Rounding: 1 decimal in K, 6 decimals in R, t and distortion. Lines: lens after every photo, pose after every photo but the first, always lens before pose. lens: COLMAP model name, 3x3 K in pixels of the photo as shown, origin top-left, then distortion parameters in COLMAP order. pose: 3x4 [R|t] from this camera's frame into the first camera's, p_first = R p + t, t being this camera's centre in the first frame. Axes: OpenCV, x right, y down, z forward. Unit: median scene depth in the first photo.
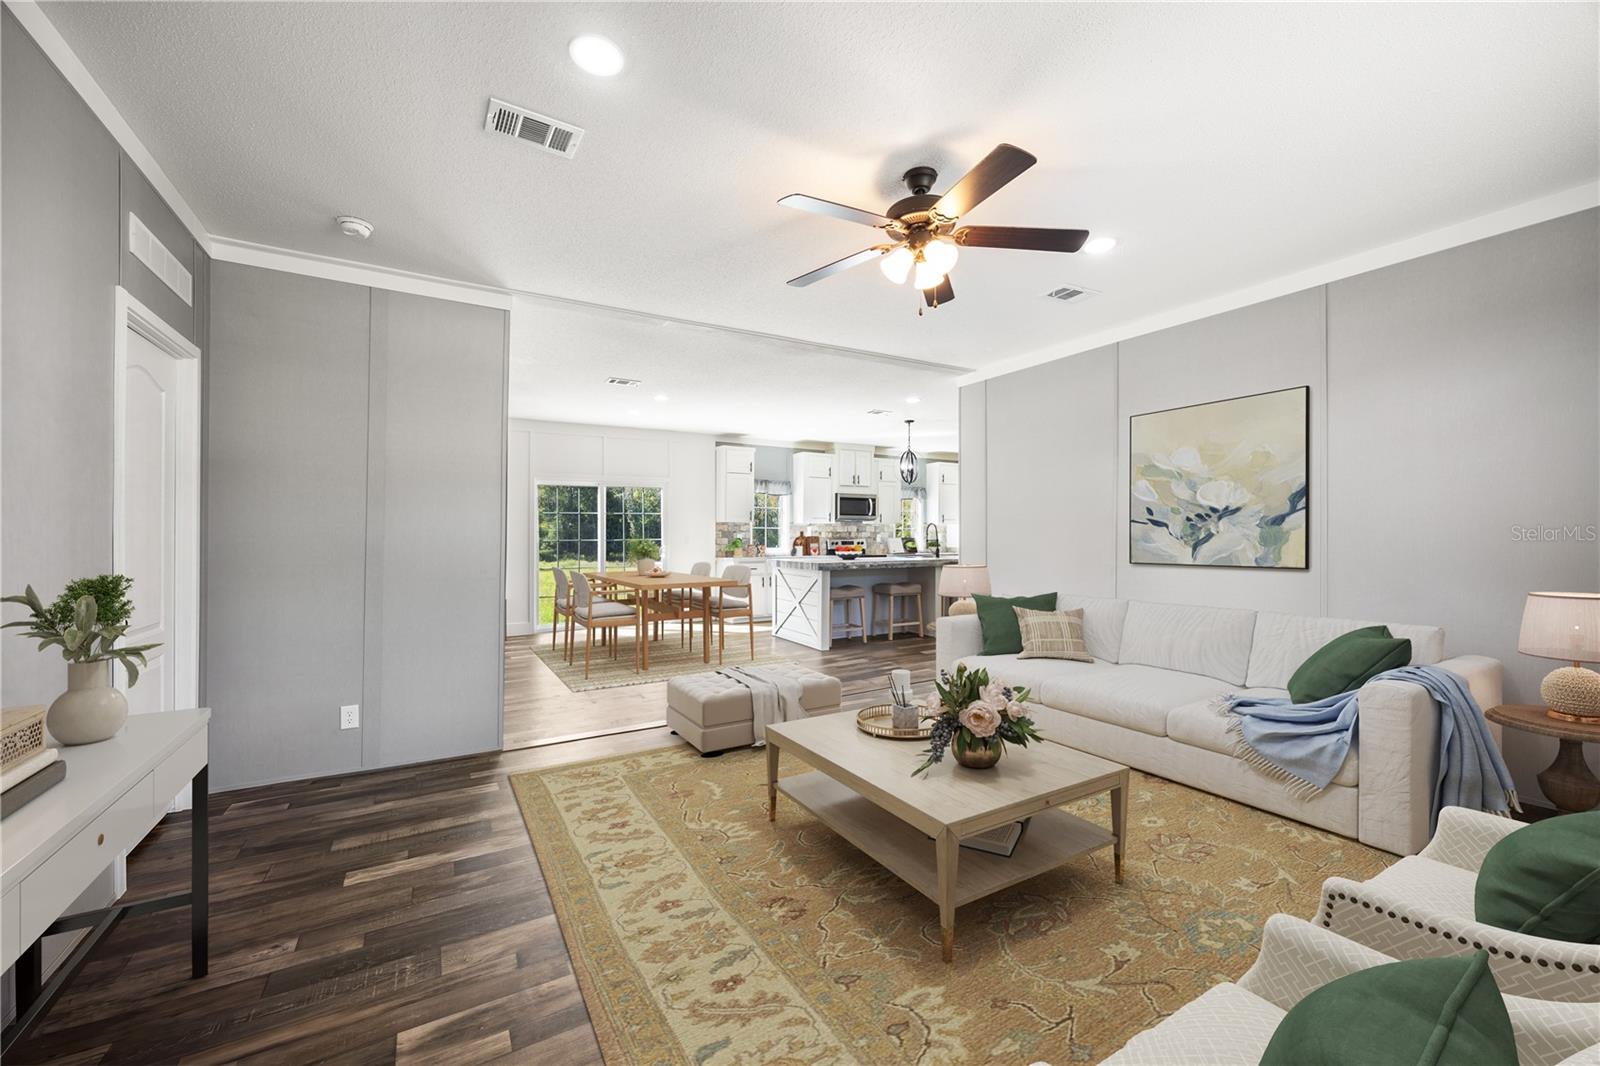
lens RADIAL K [[627.3, 0, 754.6], [0, 627.3, 506.6], [0, 0, 1]] dist [-0.002752, 0.000723]
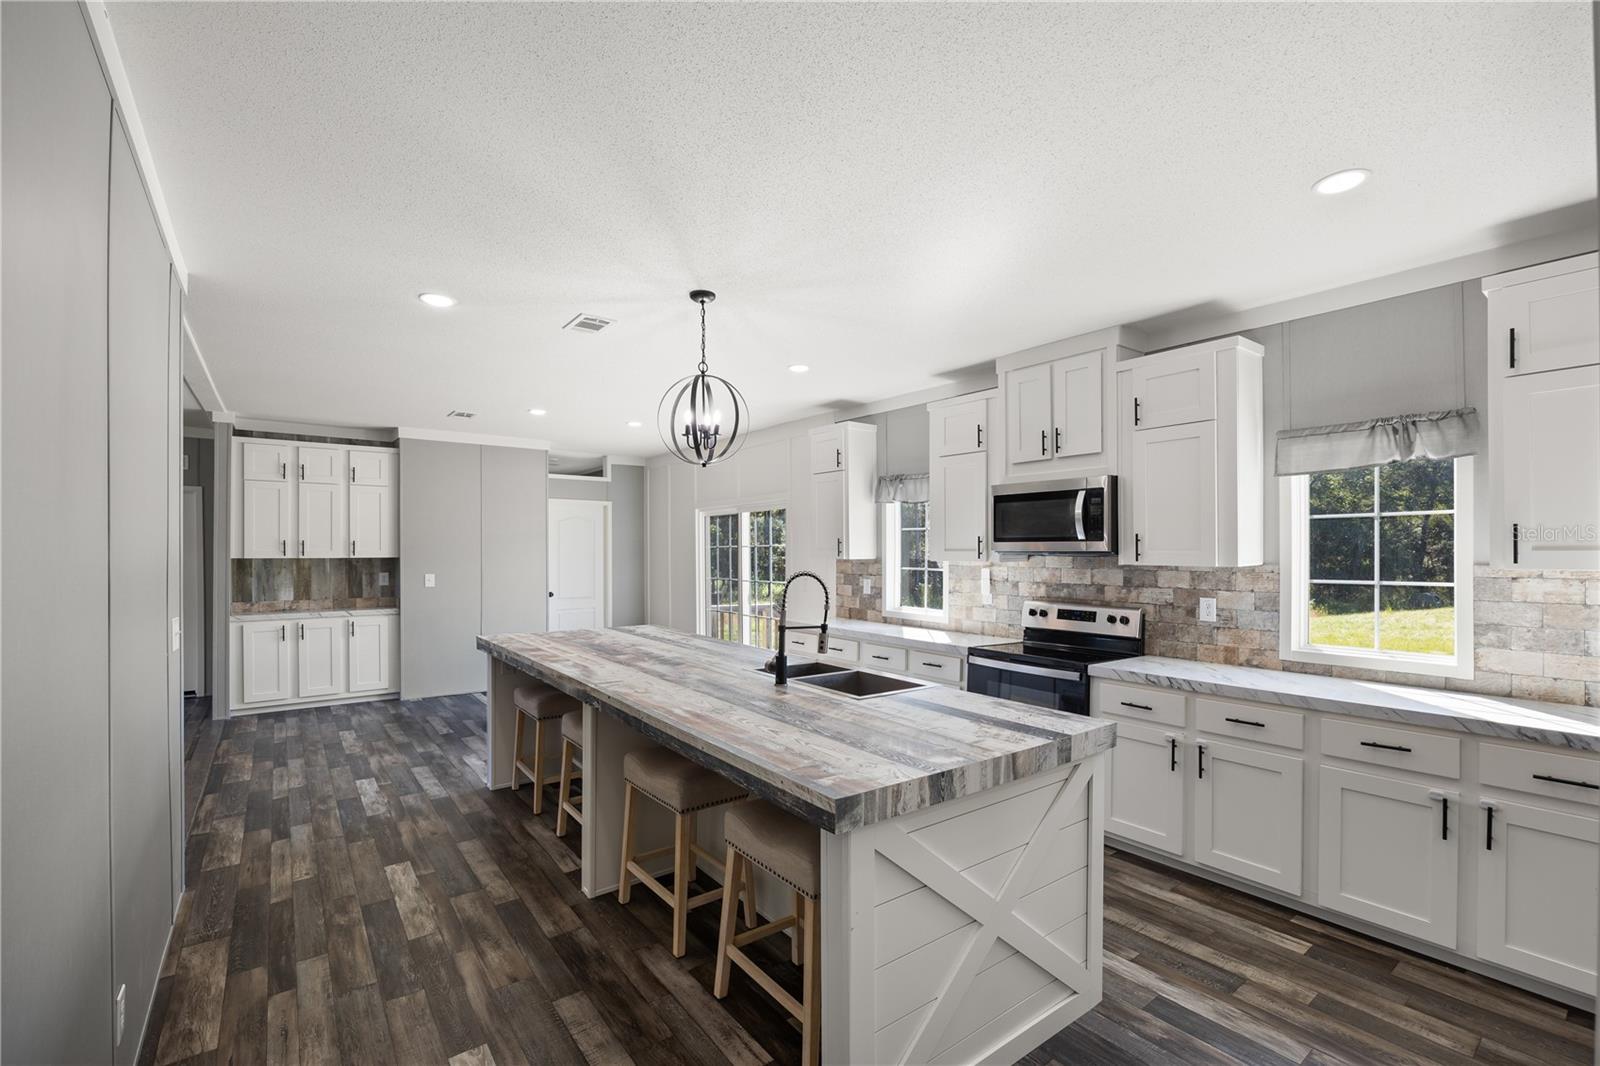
lens RADIAL K [[705.9, 0, 791.9], [0, 705.9, 559.1], [0, 0, 1]] dist [0.001905, -0.000075]
pose [[0.133794, 0.005512, -0.990994, 0.558309], [0.028376, 0.999553, 0.009391, 0.016610], [0.990603, -0.029376, 0.133577, 0.806600]]
